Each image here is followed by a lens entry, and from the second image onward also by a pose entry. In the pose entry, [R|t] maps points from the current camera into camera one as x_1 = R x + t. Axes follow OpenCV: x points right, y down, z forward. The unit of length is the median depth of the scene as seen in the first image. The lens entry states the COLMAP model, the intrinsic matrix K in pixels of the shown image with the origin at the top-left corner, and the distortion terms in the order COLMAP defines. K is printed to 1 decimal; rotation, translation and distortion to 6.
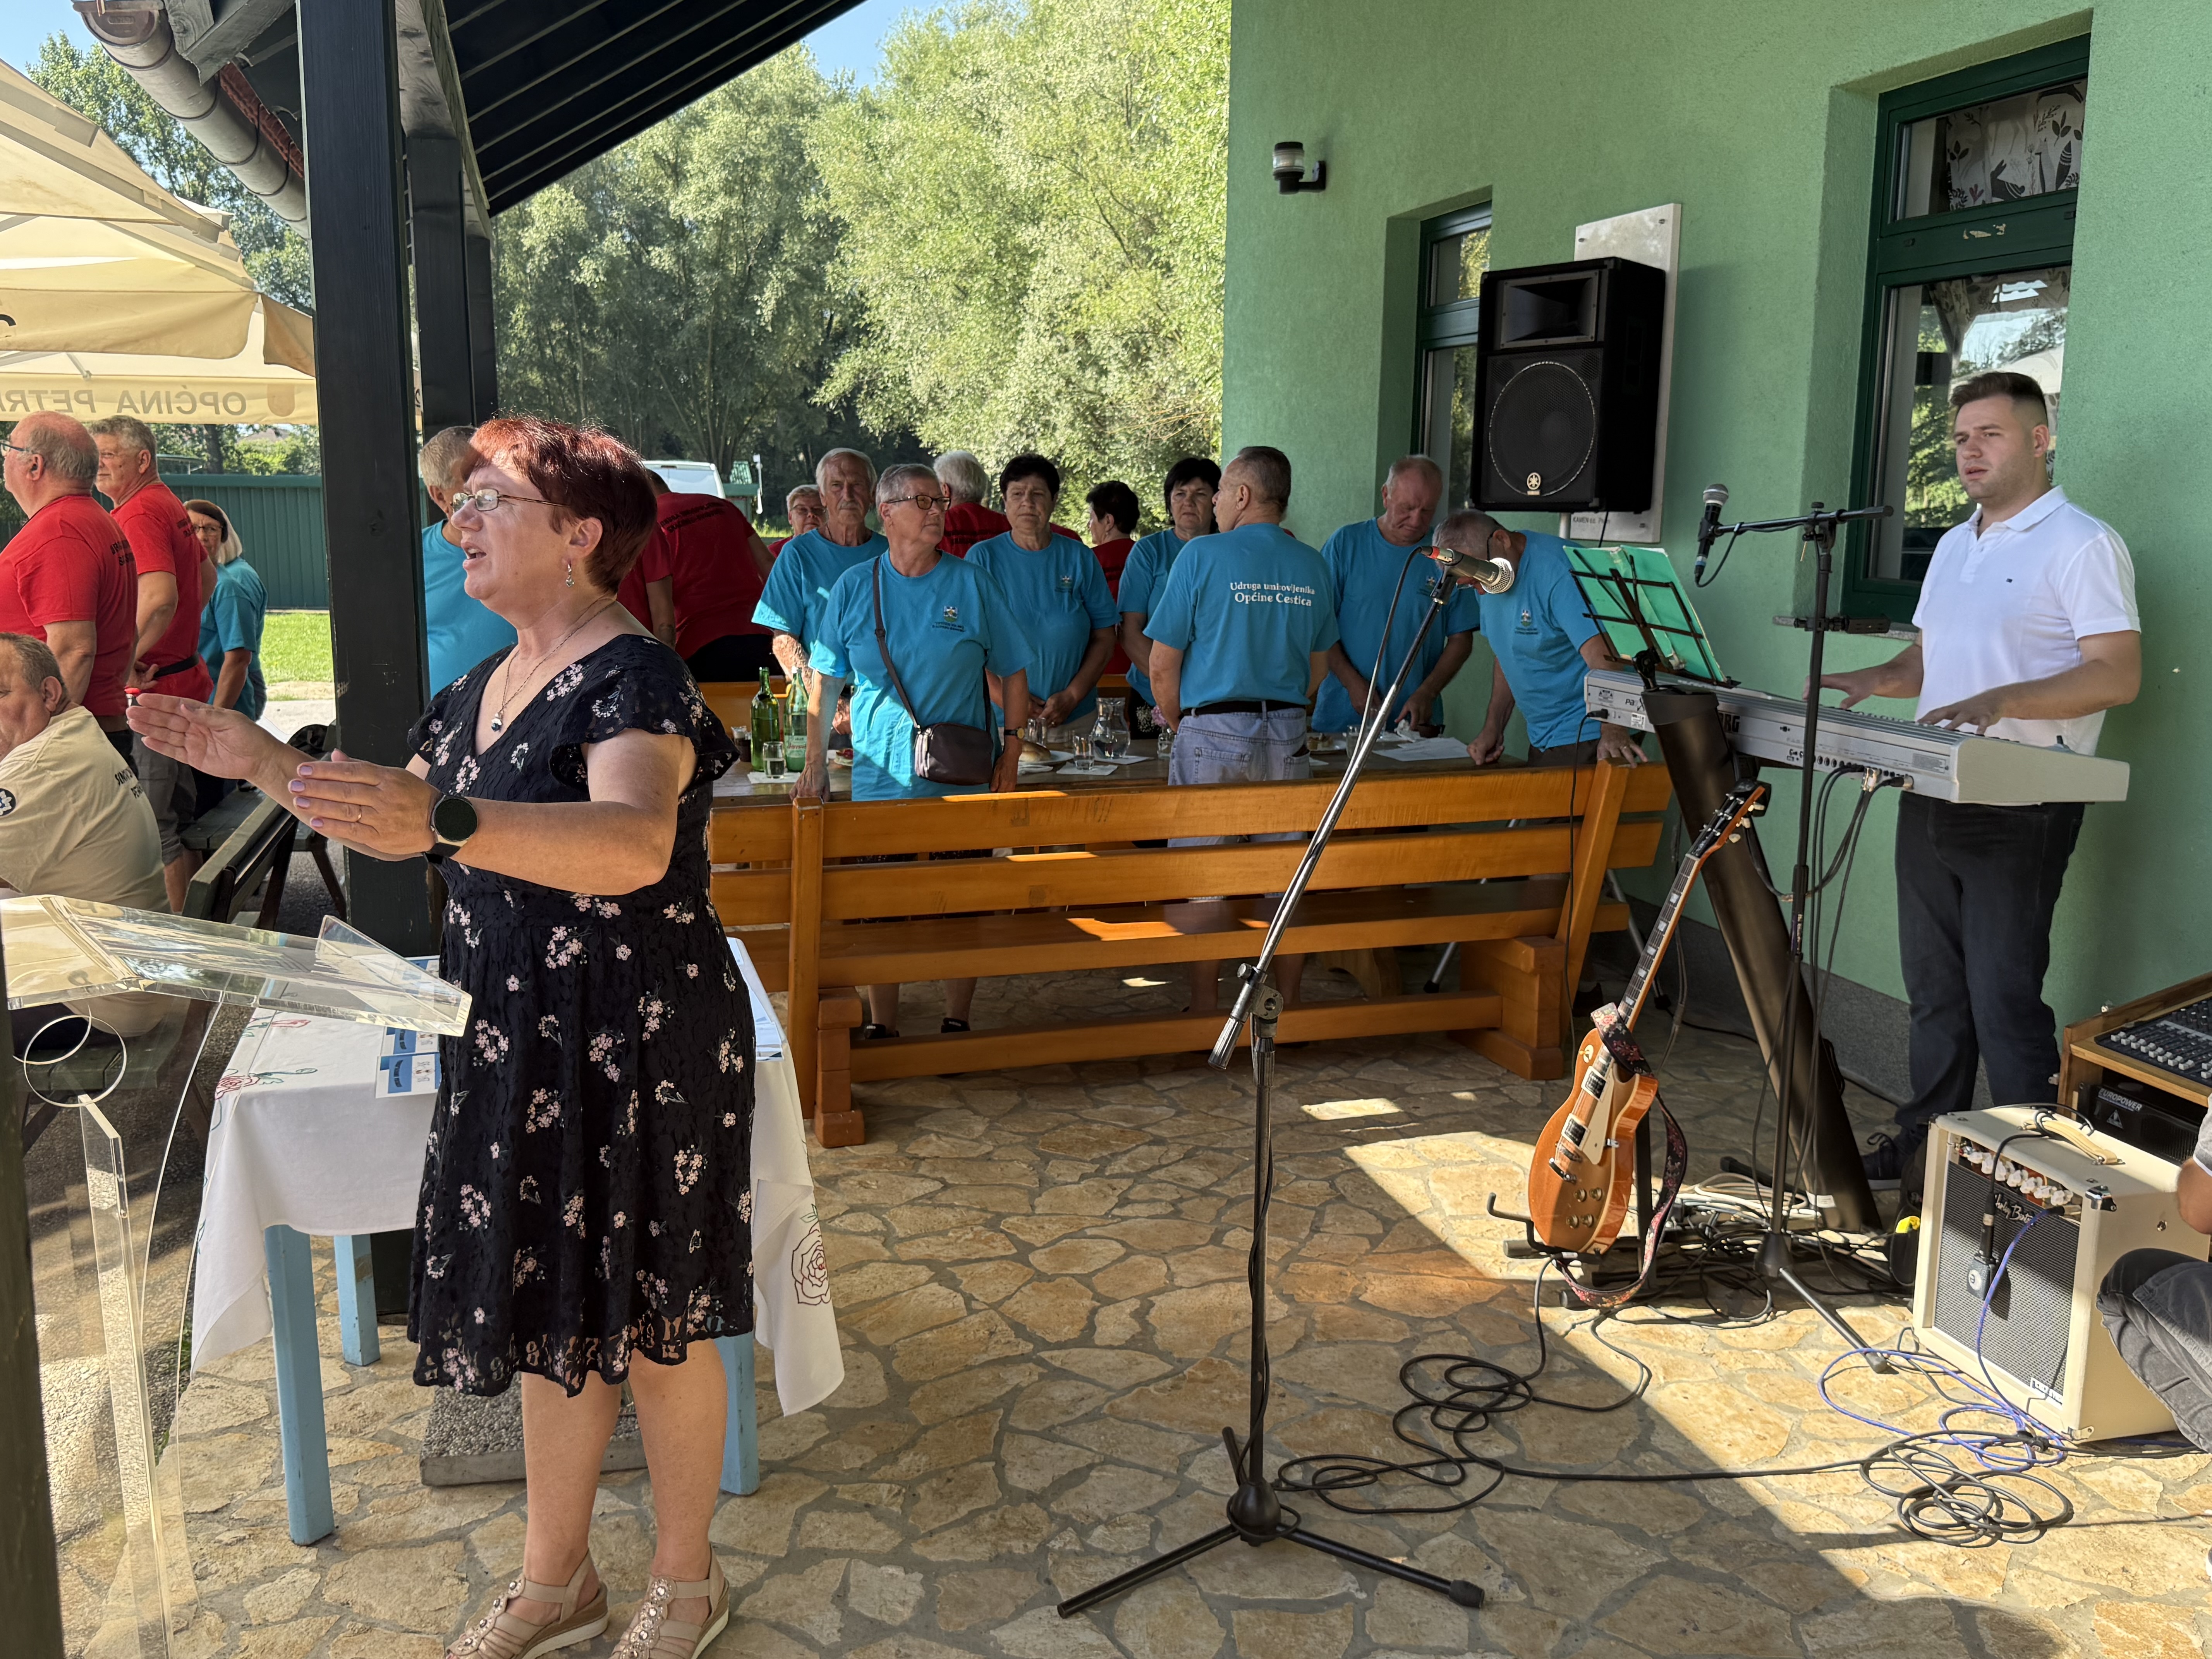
lens RADIAL K [[2008.7, 0, 1097.6], [0, 2008.7, 834.7], [0, 0, 1]] dist [0.058395, 0.000000]
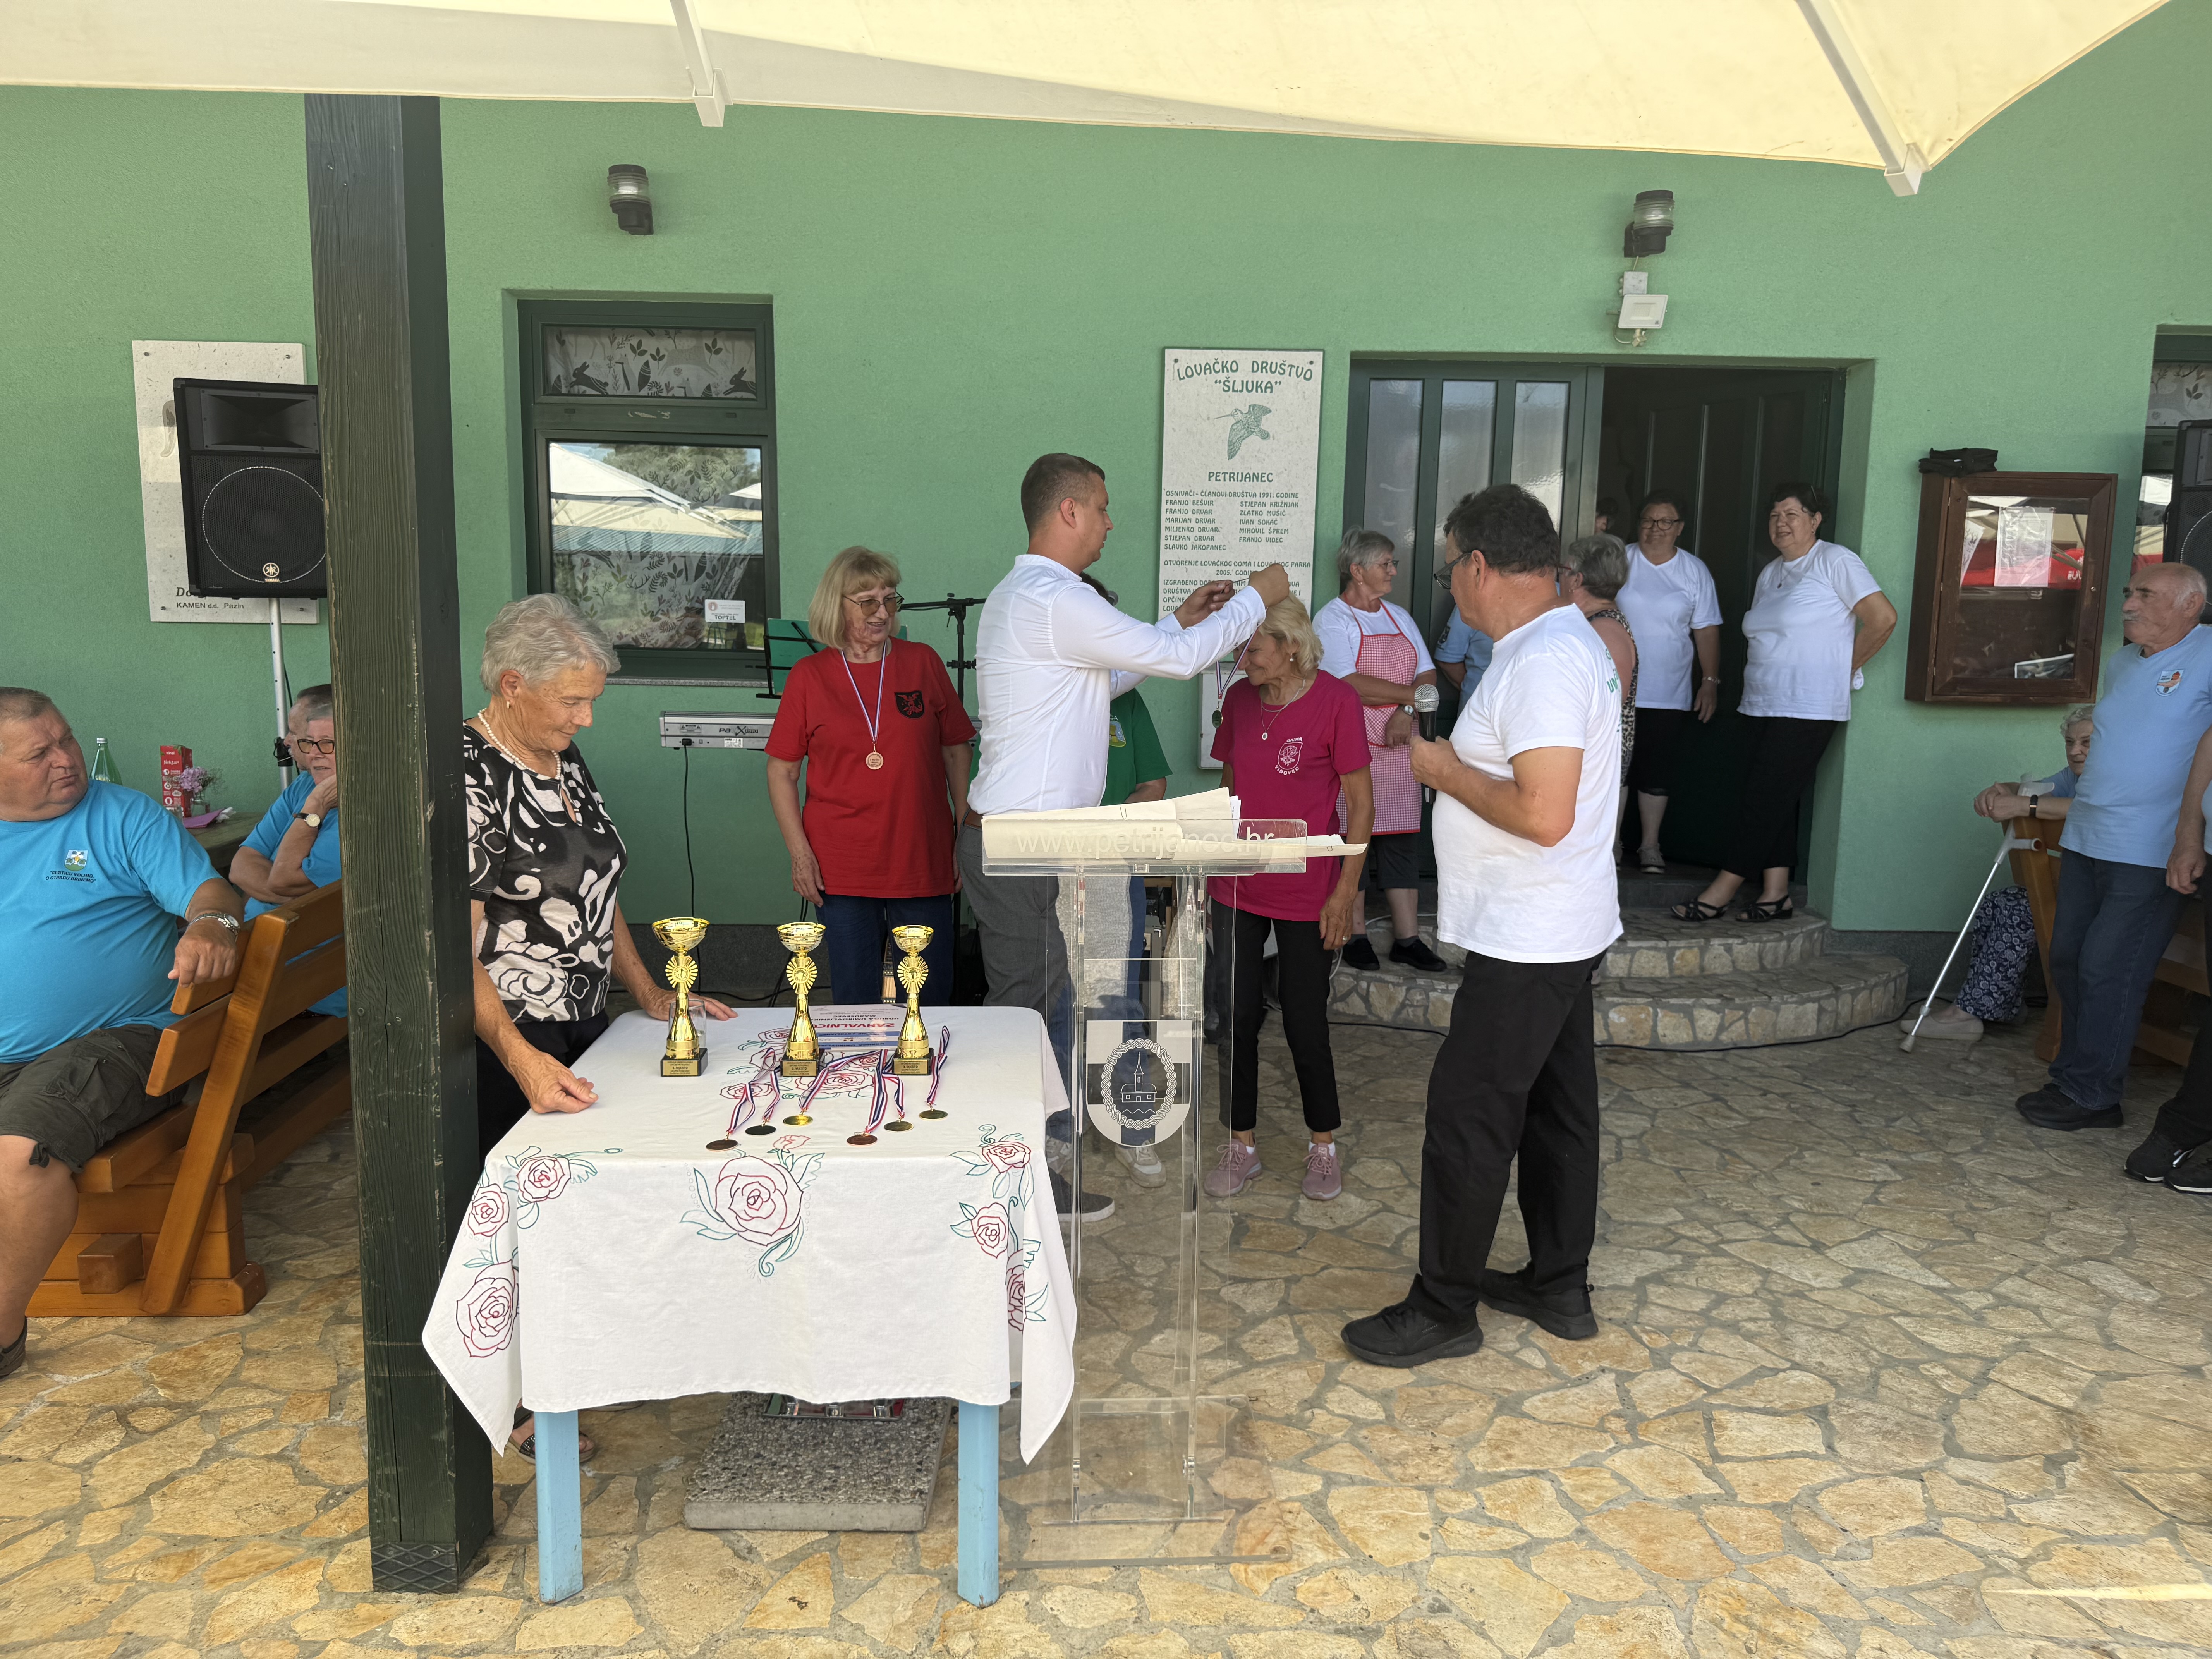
lens RADIAL K [[1585.9, 0, 1107.0], [0, 1585.9, 838.3], [0, 0, 1]] dist [-0.013510, 0.000729]
pose [[0.234040, -0.149674, 0.960637, -0.642331], [0.156313, 0.981017, 0.114767, -0.065955], [-0.959579, 0.123300, 0.252993, 0.403891]]
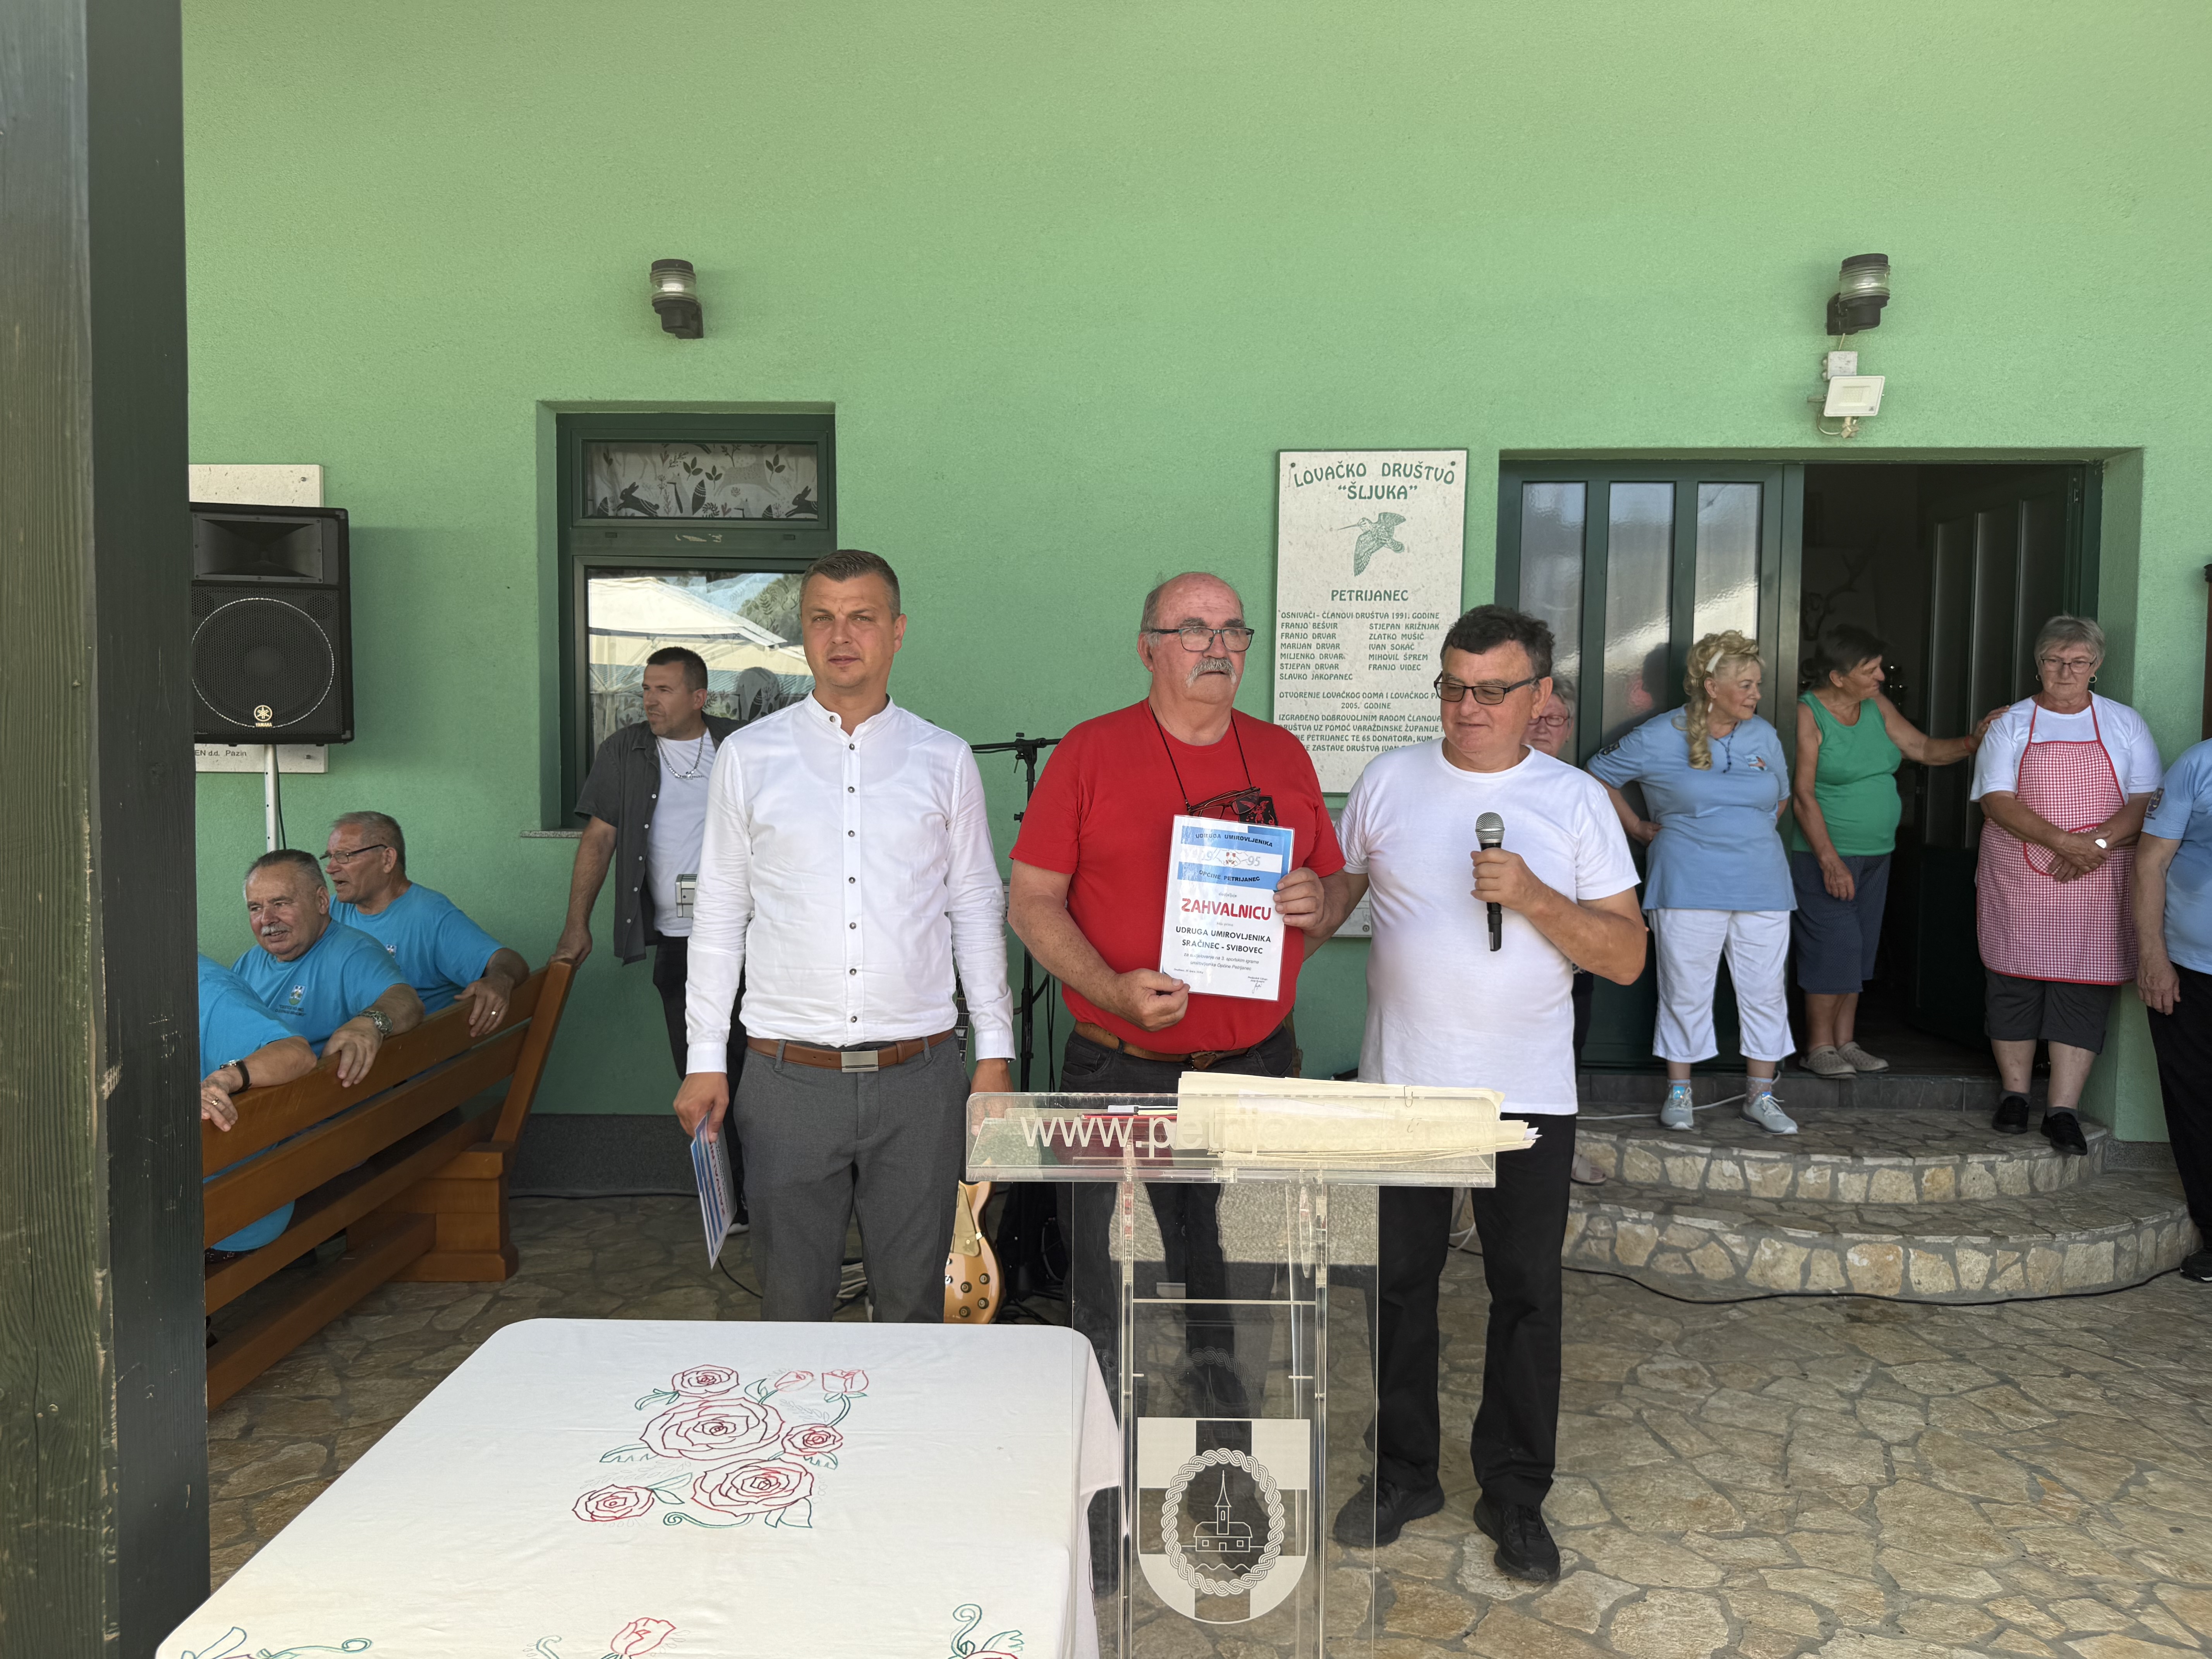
lens RADIAL K [[1585.9, 0, 1105.5], [0, 1585.9, 835.6], [0, 0, 1]] dist [-0.013510, 0.000729]
pose [[0.312298, -0.065204, 0.947744, -0.468301], [0.159317, 0.987107, 0.015414, -0.071940], [-0.936530, 0.146178, 0.318660, 0.432371]]
